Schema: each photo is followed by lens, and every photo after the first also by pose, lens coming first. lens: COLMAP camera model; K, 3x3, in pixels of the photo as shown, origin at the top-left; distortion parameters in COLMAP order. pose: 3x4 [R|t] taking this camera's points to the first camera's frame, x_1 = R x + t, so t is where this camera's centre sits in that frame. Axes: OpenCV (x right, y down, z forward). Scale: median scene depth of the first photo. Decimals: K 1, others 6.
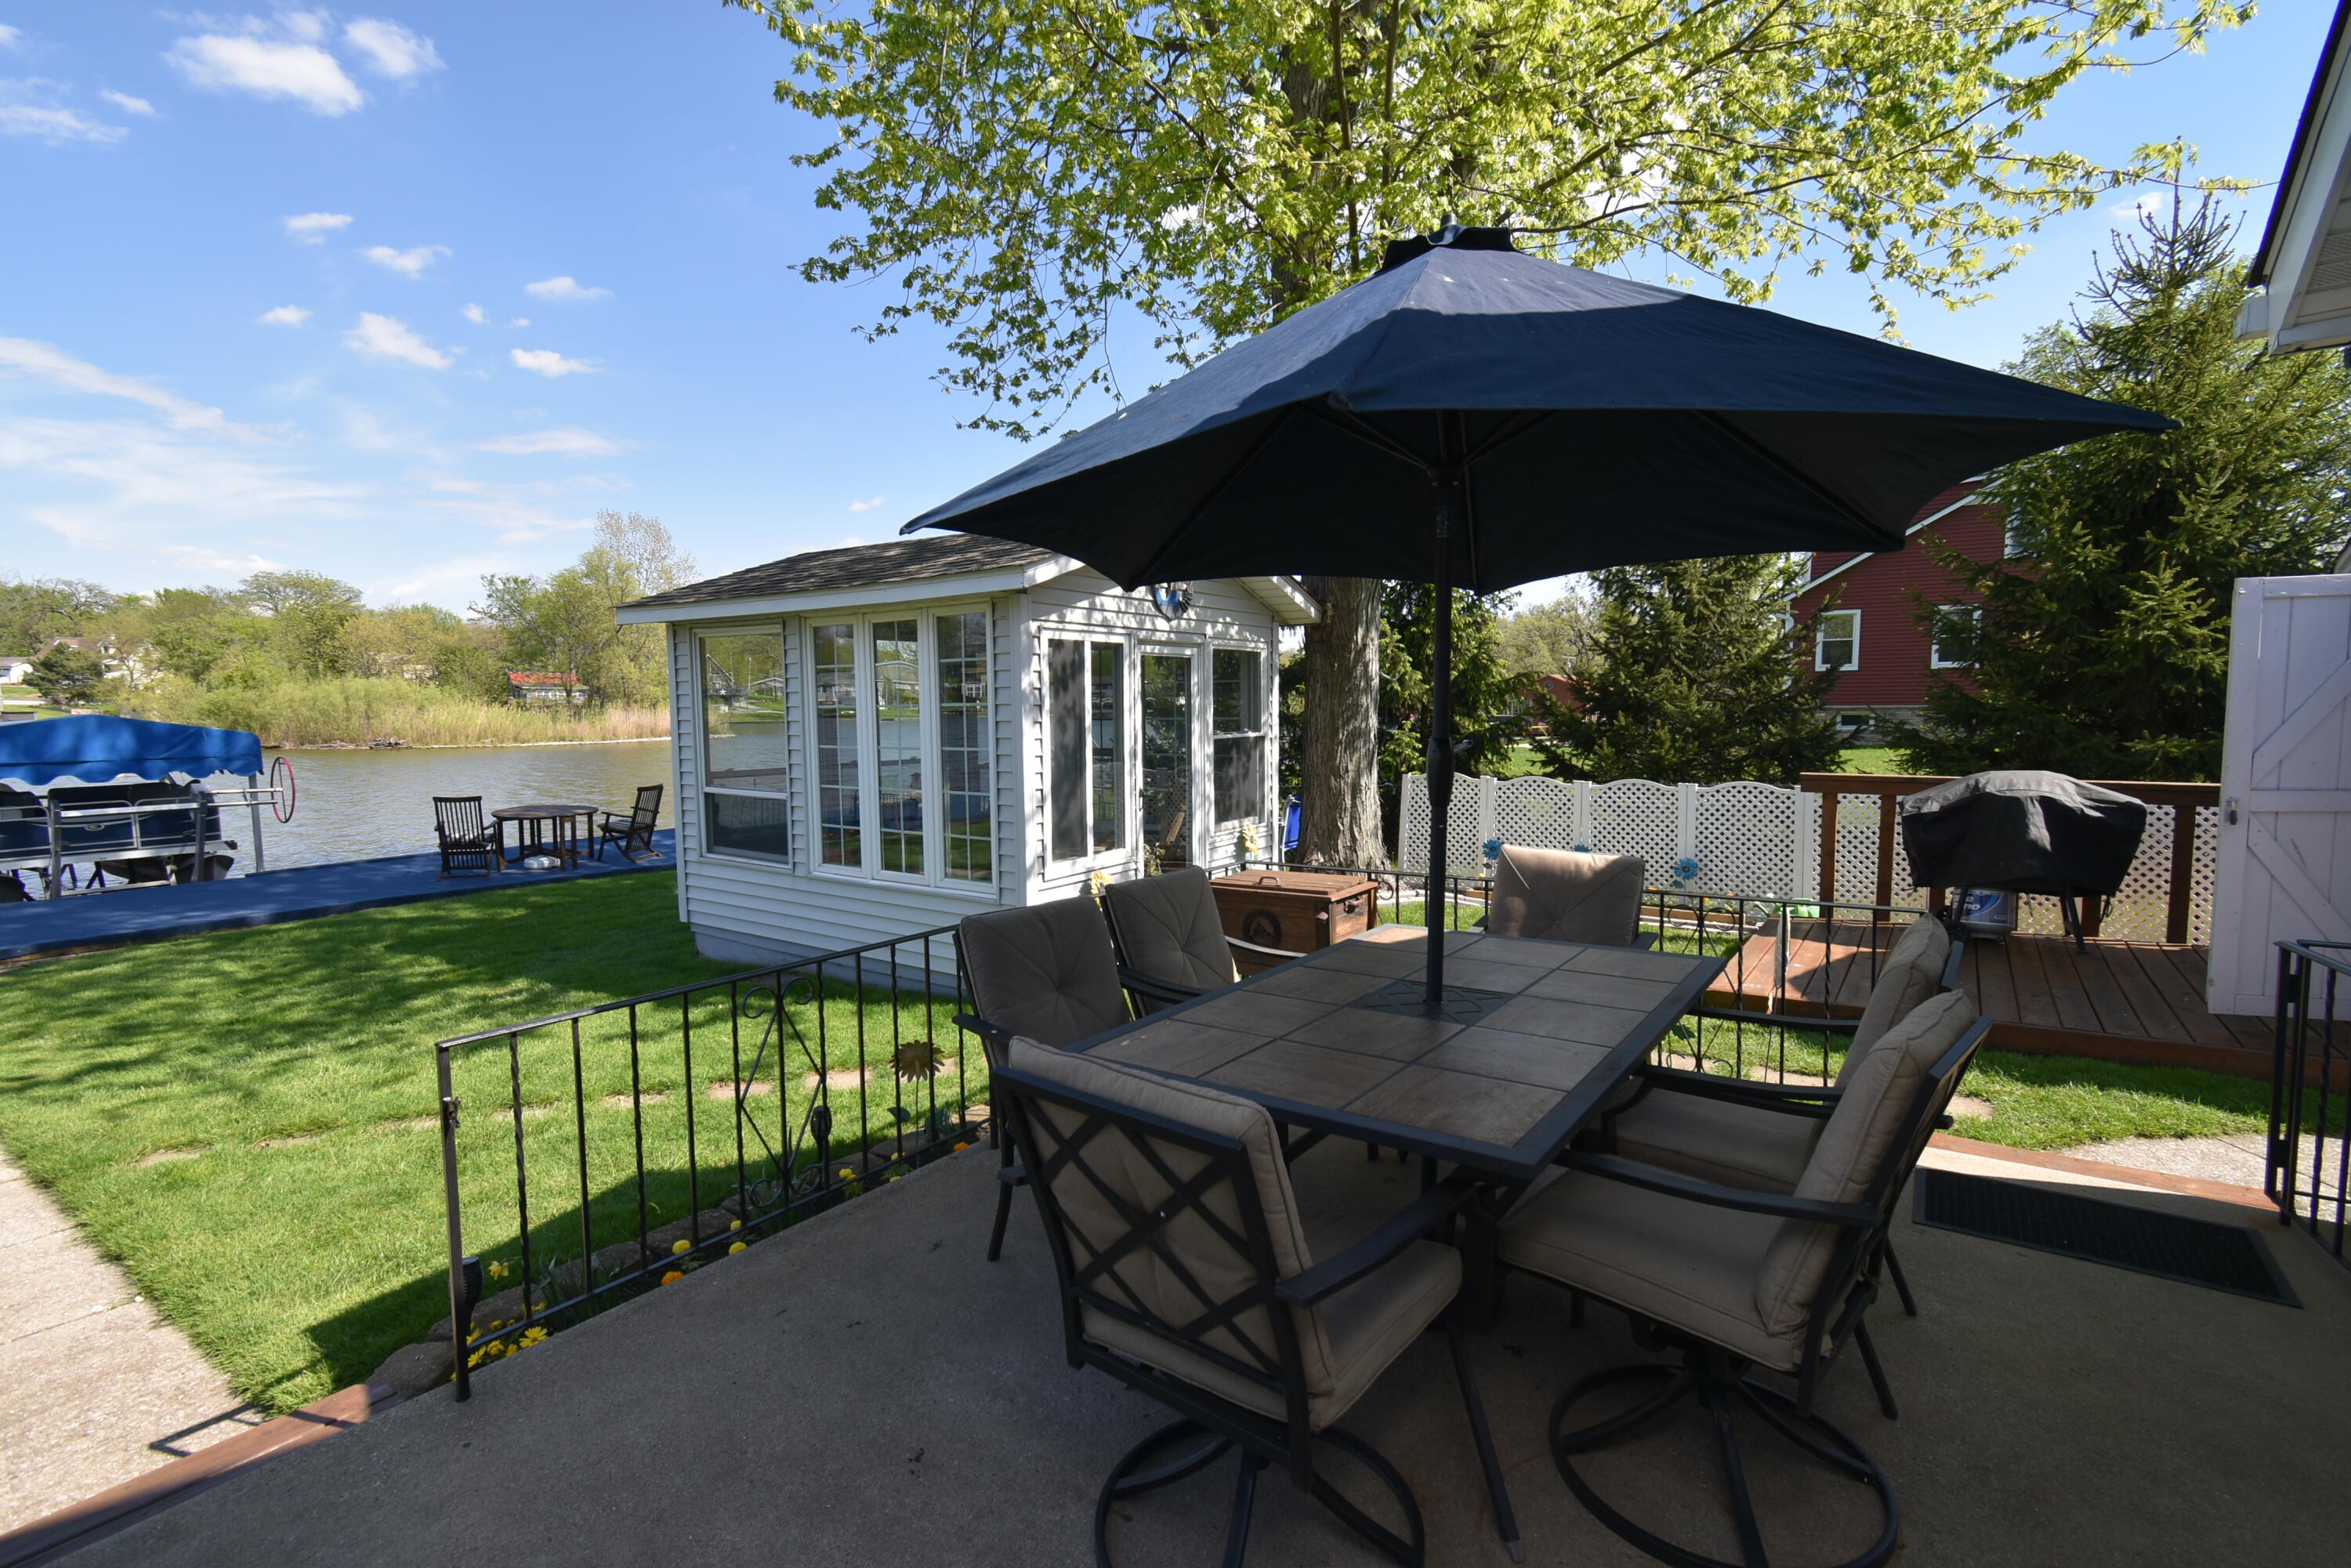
lens RADIAL K [[1038.3, 0, 1174.5], [0, 1038.3, 789.5], [0, 0, 1]] dist [0.007565, -0.004227]
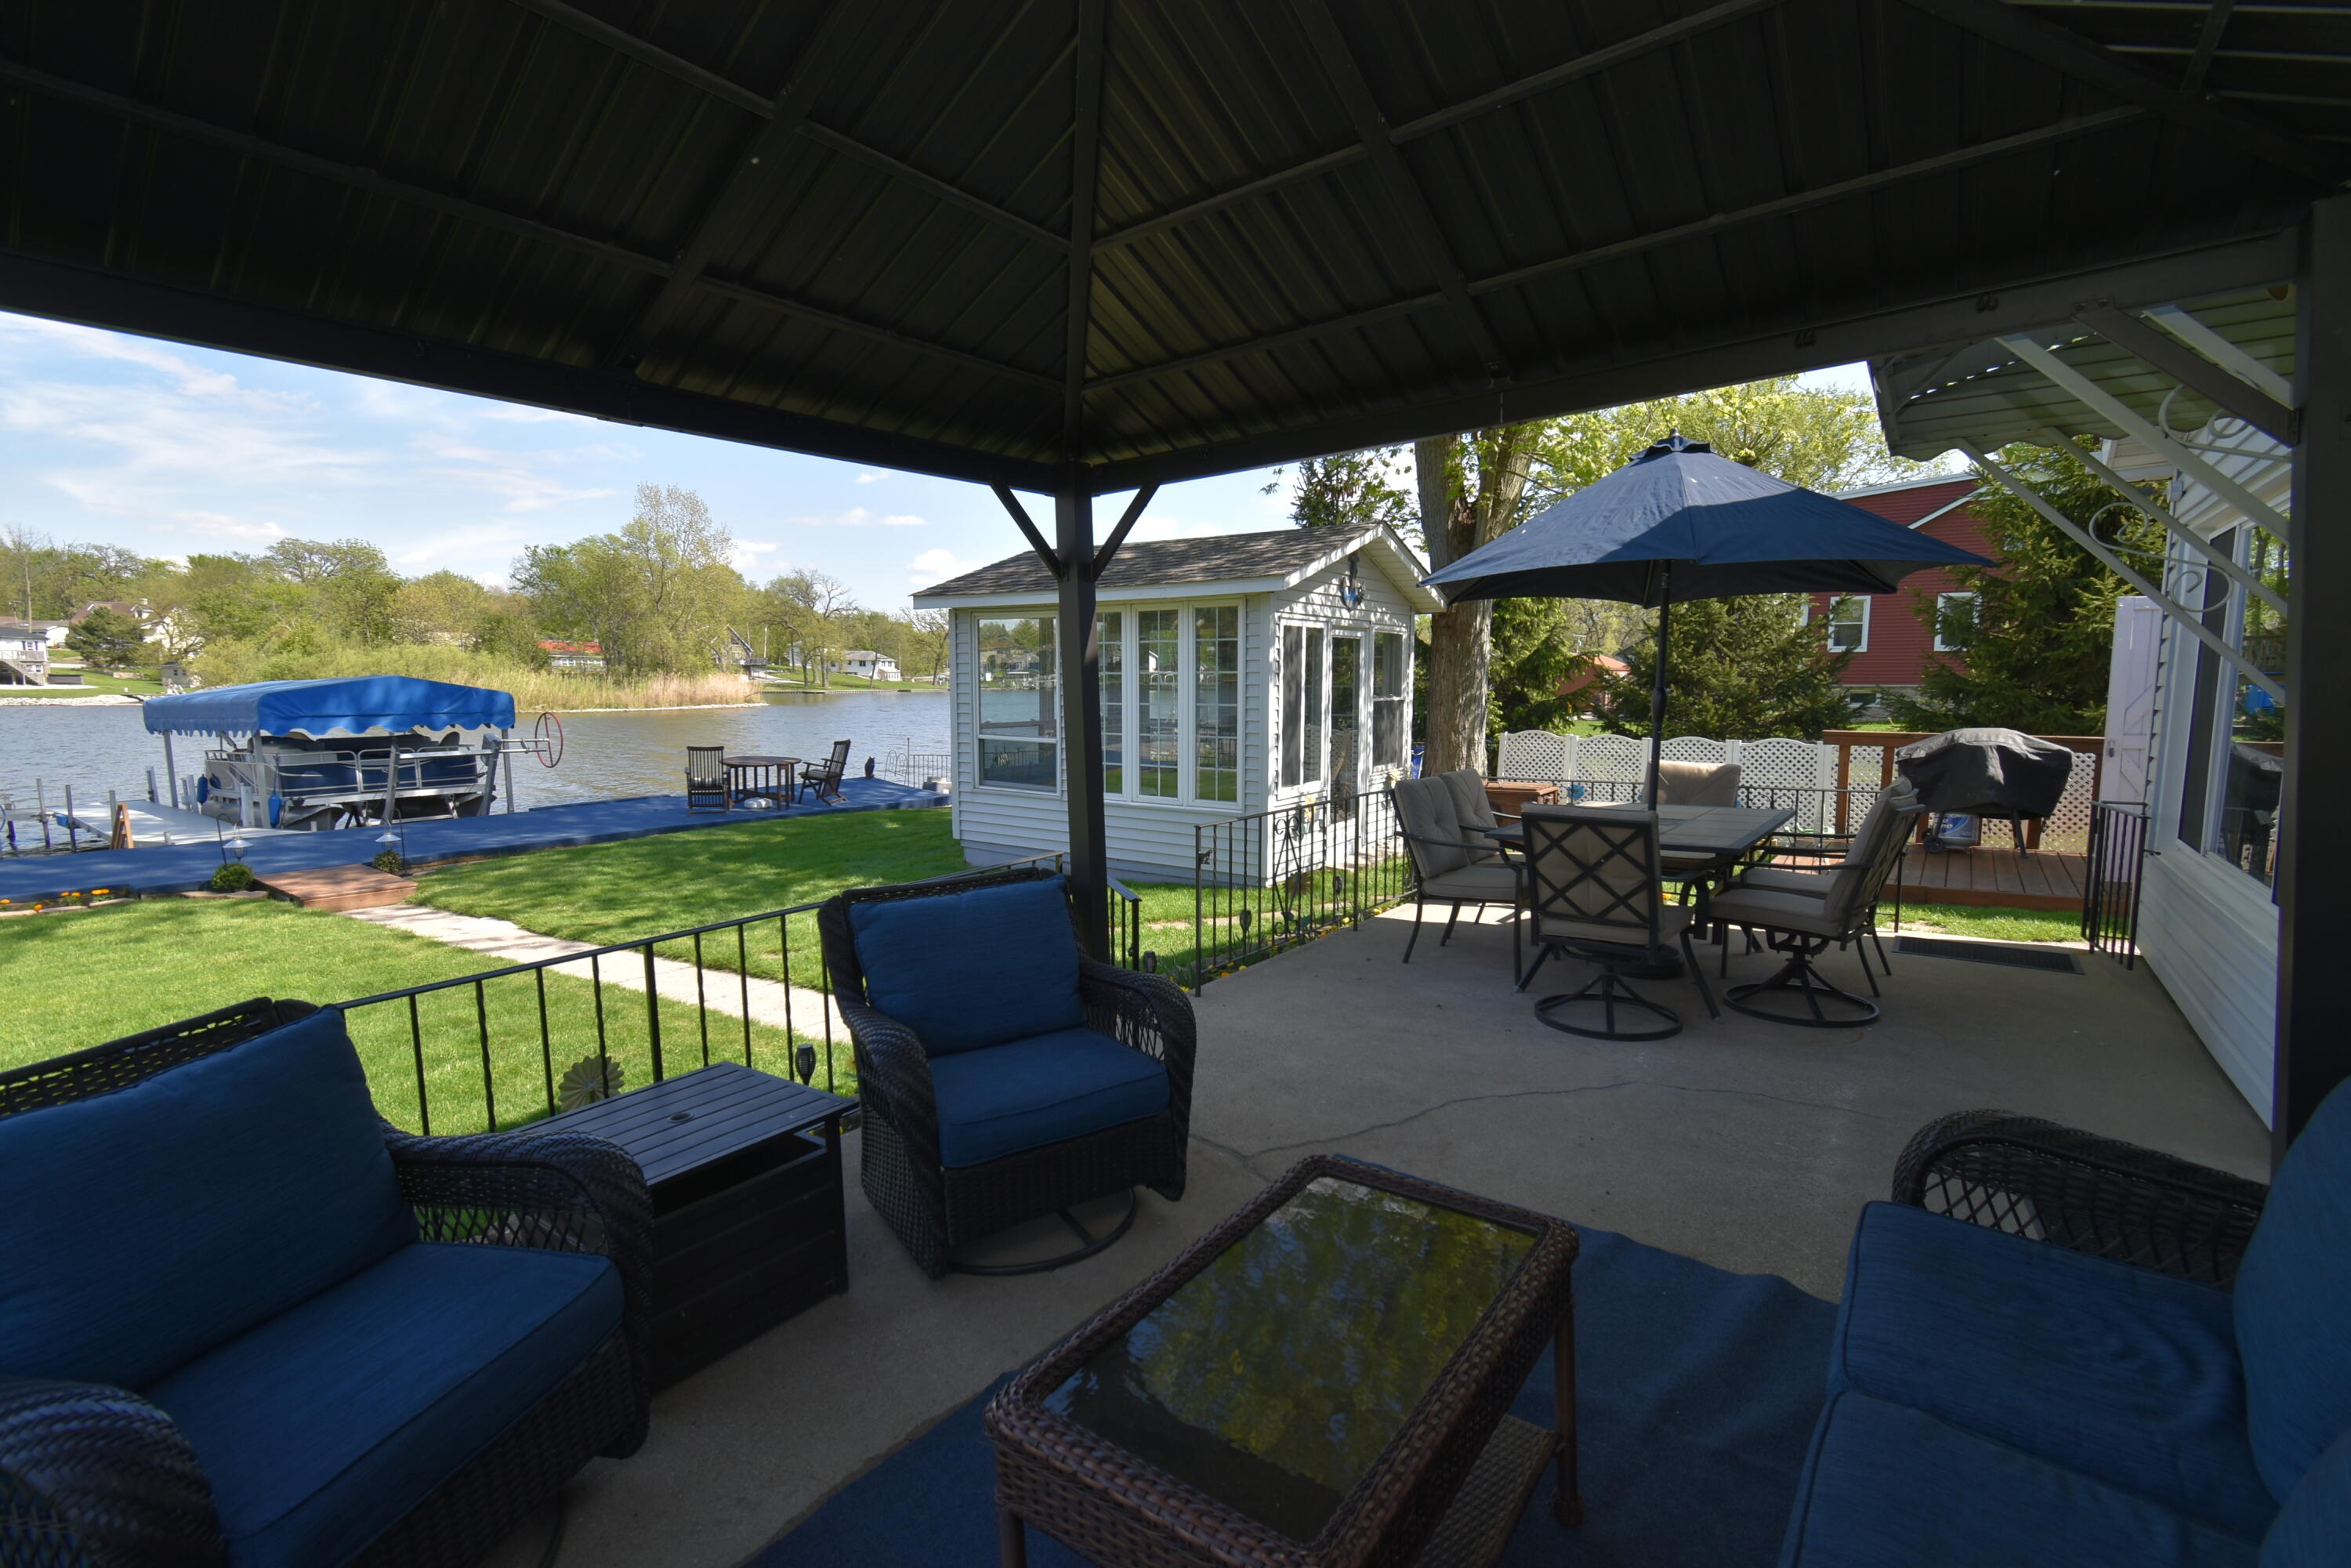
lens RADIAL K [[1038.3, 0, 1173.1], [0, 1038.3, 789.0], [0, 0, 1]] dist [0.007565, -0.004227]
pose [[0.999942, 0.010273, -0.003279, -0.153065], [-0.010192, 0.999664, 0.023825, 0.024553], [0.003522, -0.023790, 0.999711, -0.228693]]
